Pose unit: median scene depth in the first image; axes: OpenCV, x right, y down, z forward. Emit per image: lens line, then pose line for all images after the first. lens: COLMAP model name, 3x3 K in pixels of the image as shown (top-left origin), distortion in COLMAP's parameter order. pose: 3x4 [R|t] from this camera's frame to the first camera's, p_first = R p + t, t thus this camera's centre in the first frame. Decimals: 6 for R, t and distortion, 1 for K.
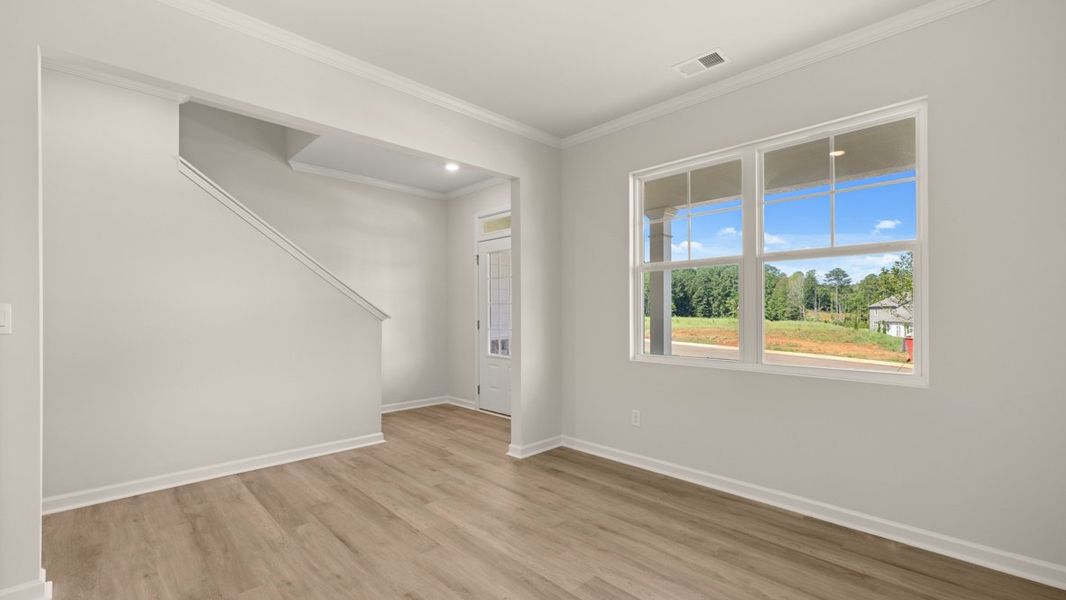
lens RADIAL K [[455.4, 0, 526.7], [0, 455.4, 304.9], [0, 0, 1]] dist [-0.001464, 0.000228]
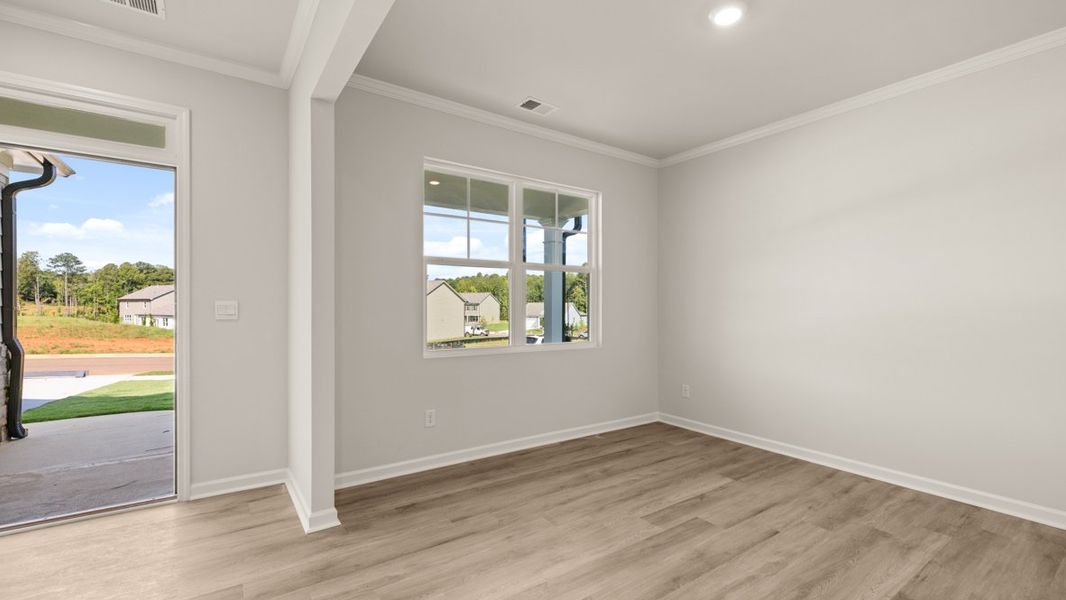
lens RADIAL K [[455.4, 0, 527.6], [0, 455.4, 300.8], [0, 0, 1]] dist [-0.001464, 0.000228]
pose [[0.153506, 0.011918, 0.988076, -0.688807], [-0.018660, 0.999784, -0.009160, 0.008847], [-0.987972, -0.017031, 0.153695, 0.676623]]
